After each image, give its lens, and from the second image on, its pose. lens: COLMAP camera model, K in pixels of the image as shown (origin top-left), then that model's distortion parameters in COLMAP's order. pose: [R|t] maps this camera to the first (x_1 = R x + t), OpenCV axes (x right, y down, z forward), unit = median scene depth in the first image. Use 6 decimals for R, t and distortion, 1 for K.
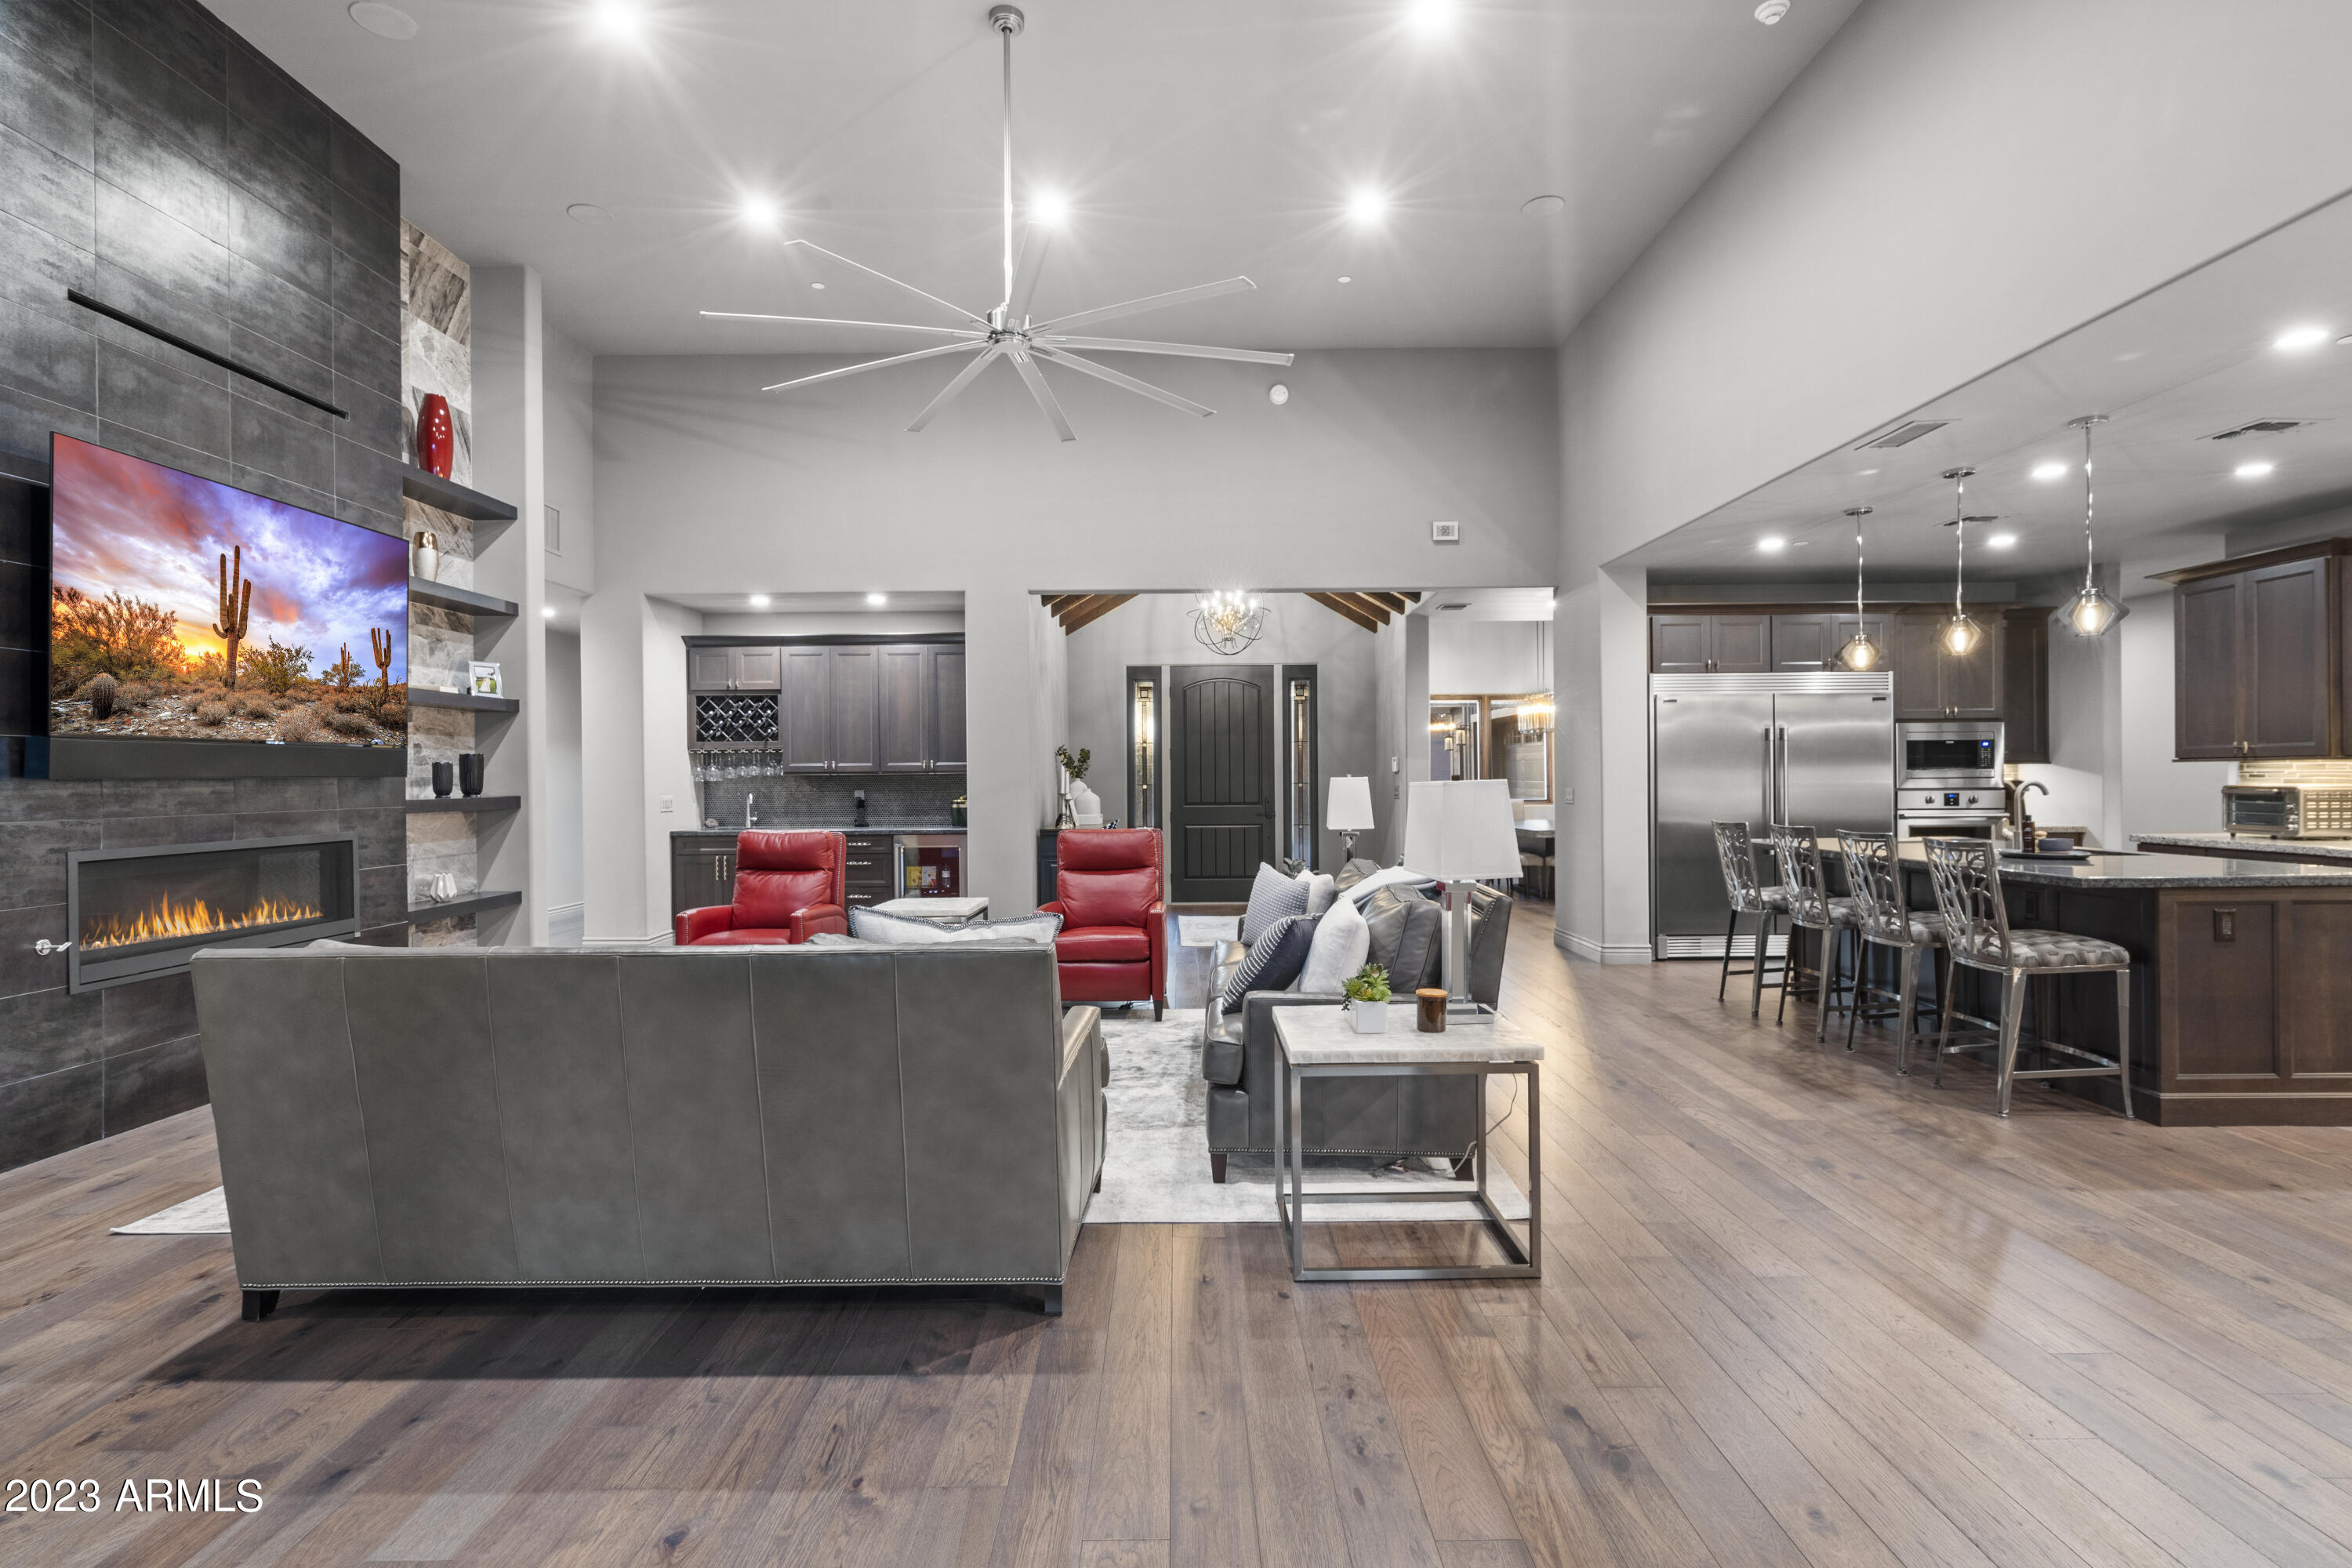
lens RADIAL K [[1124.3, 0, 1194.6], [0, 1124.3, 774.9], [0, 0, 1]] dist [-0.003986, 0.003128]
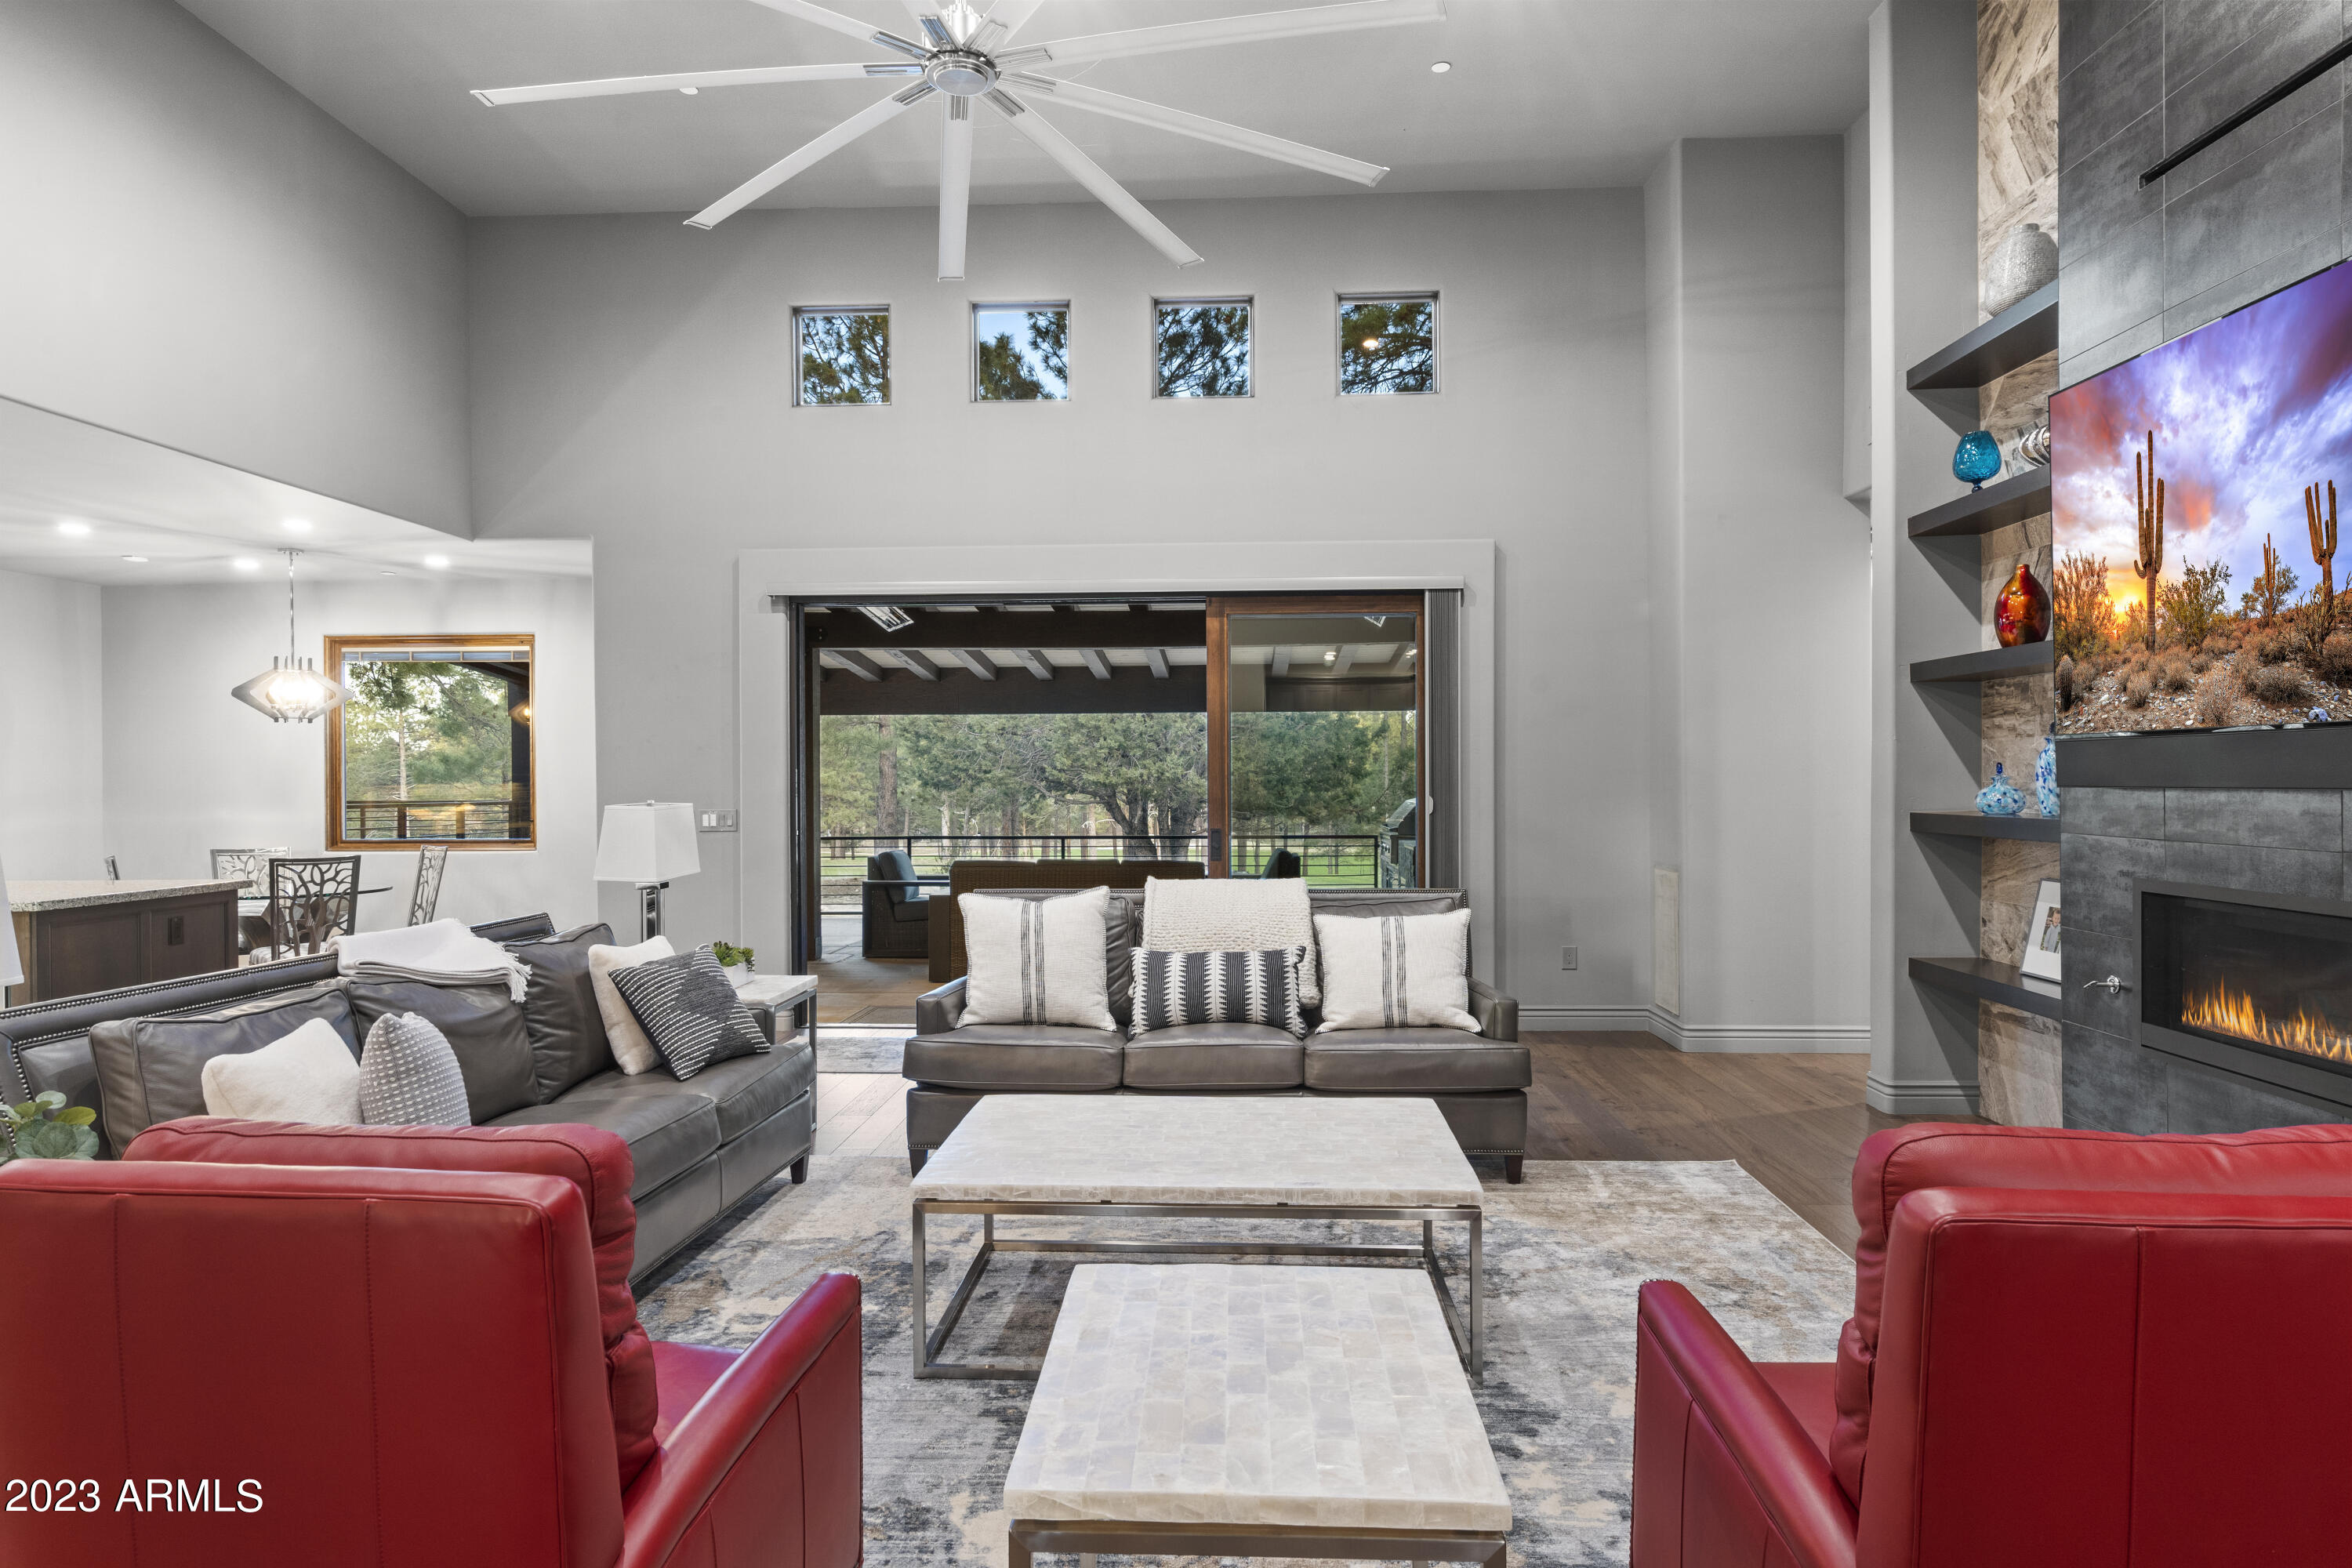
lens RADIAL K [[1337.8, 0, 1171.4], [0, 1337.8, 773.4], [0, 0, 1]] dist [0.000671, 0.002769]
pose [[-0.998276, 0.016944, 0.056193, -0.292590], [0.016863, 0.999856, -0.001911, -0.014093], [-0.056217, -0.000960, -0.998418, 1.506713]]
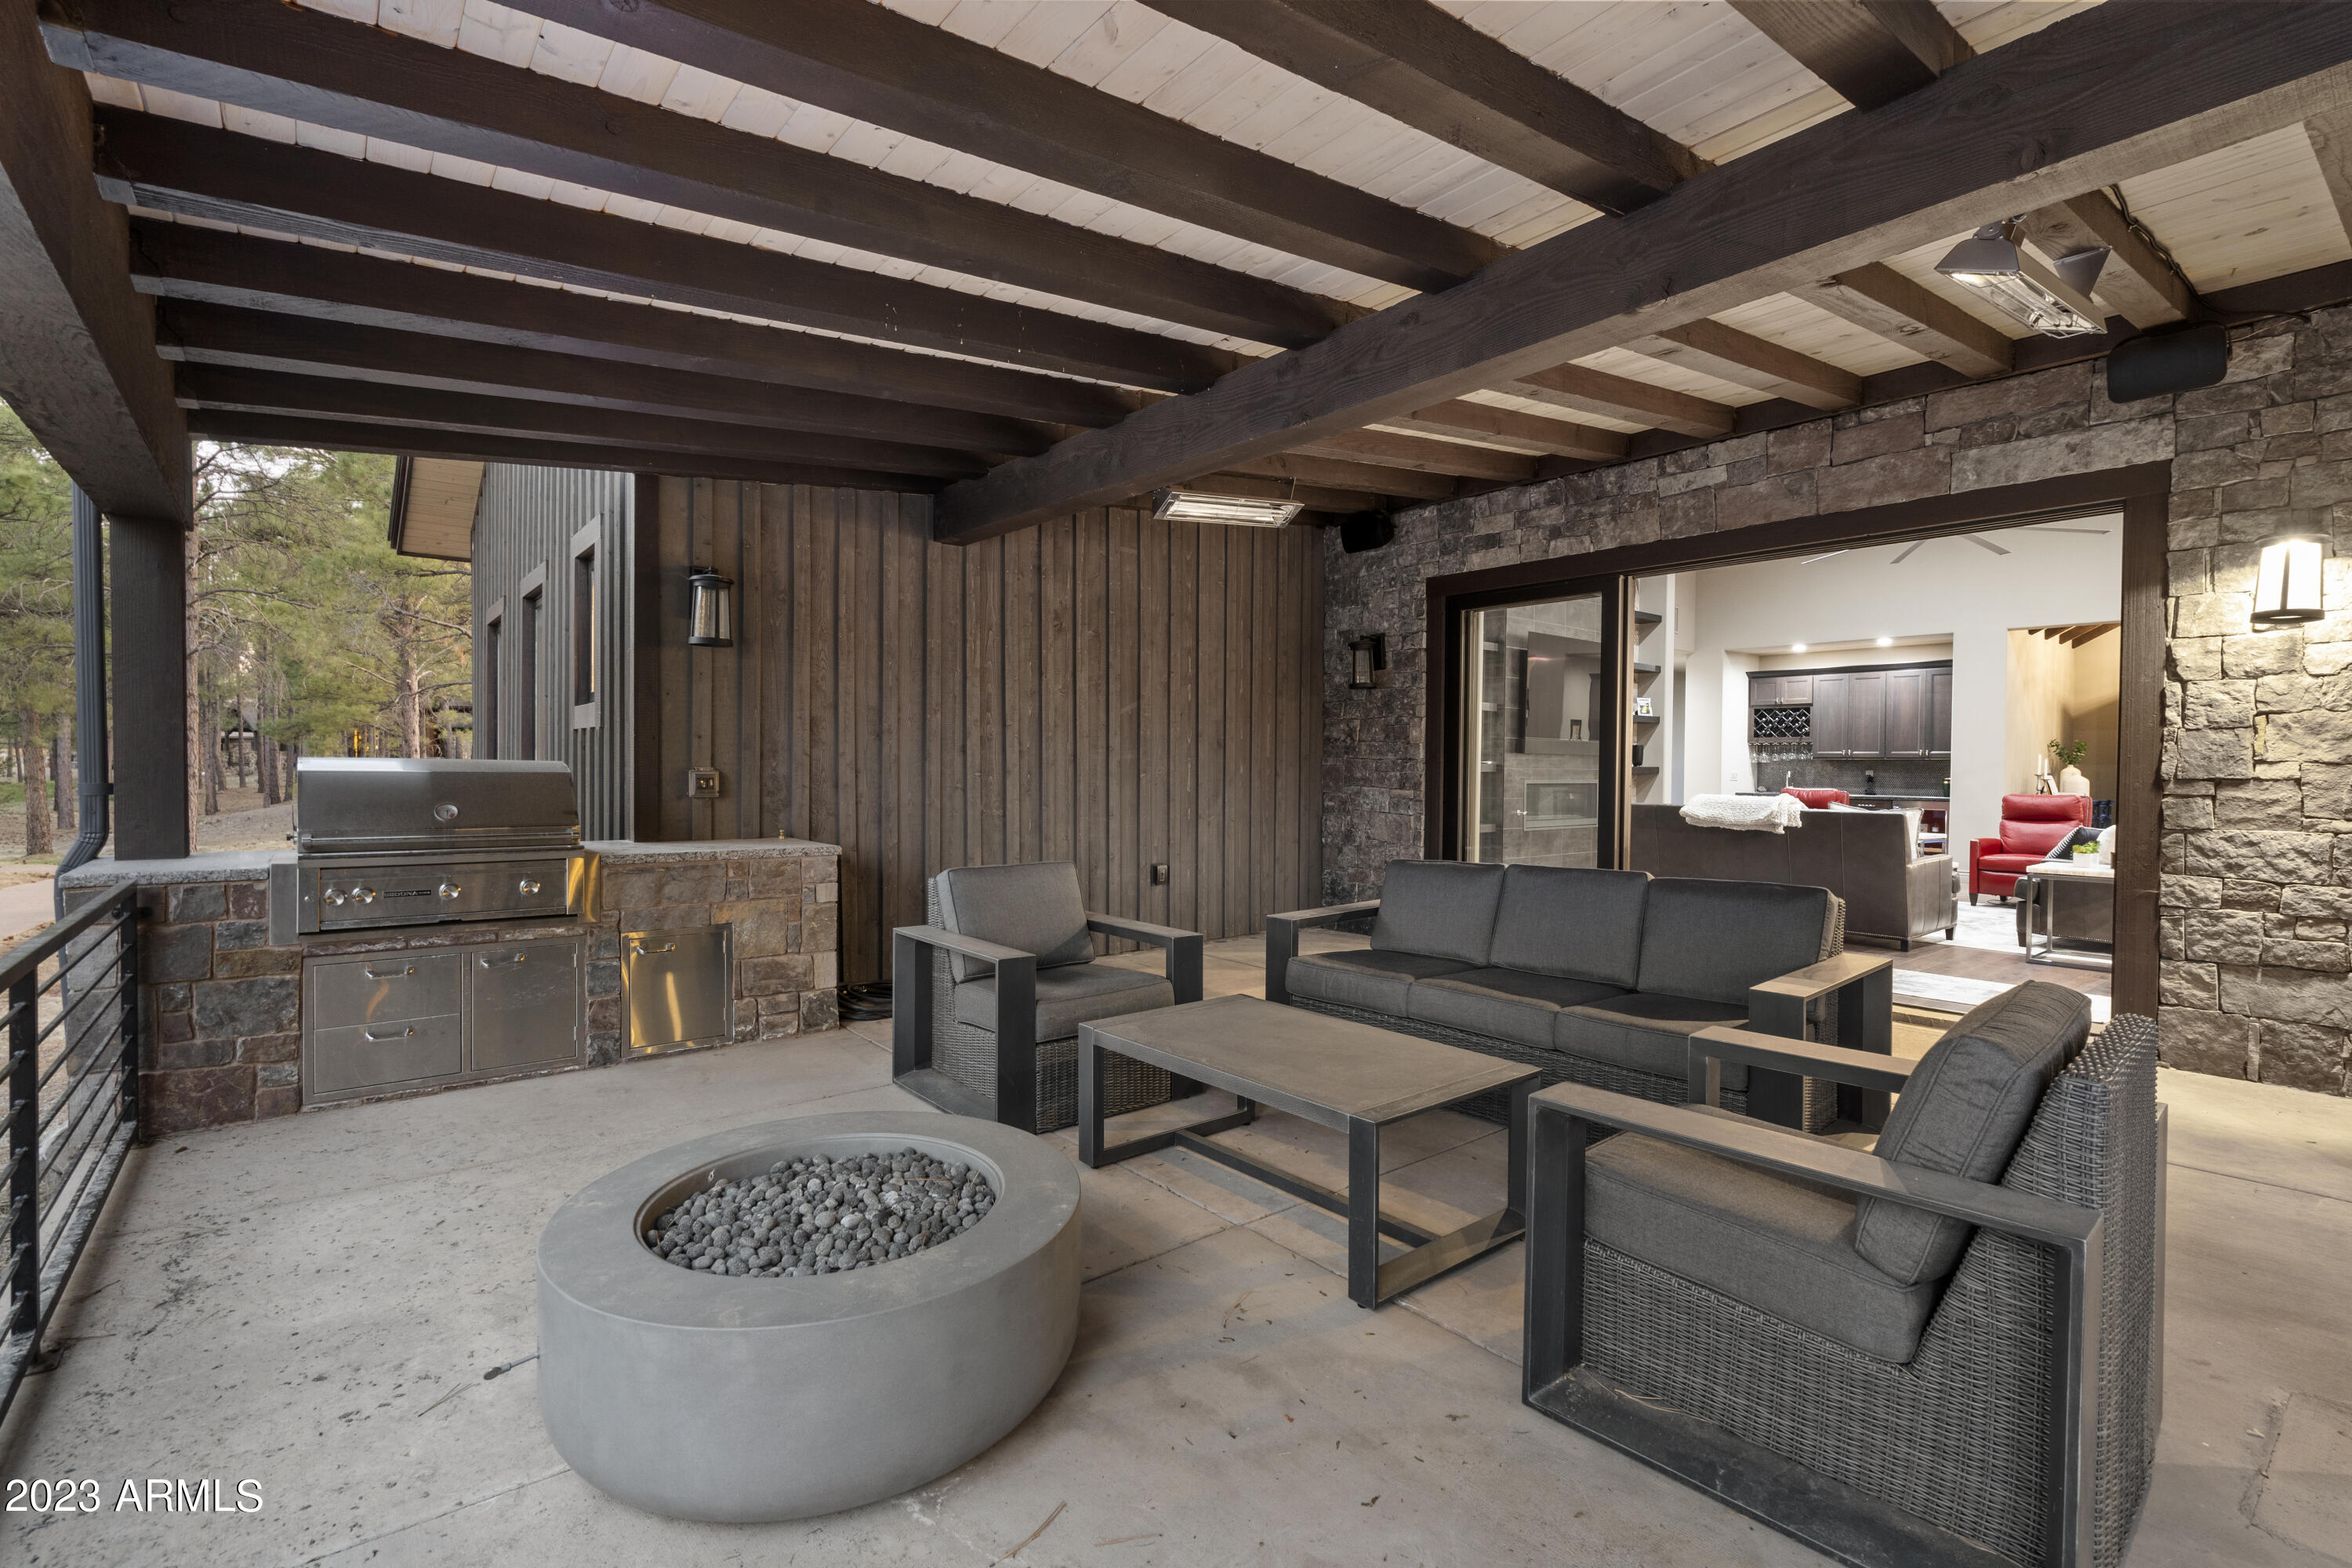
lens RADIAL K [[1070.1, 0, 1162.0], [0, 1070.1, 791.2], [0, 0, 1]] dist [-0.007542, 0.003494]
pose [[0.620581, 0.033907, -0.783409, 0.379823], [-0.016012, 0.999404, 0.030572, 0.022420], [0.783979, -0.006429, 0.620754, -1.010260]]
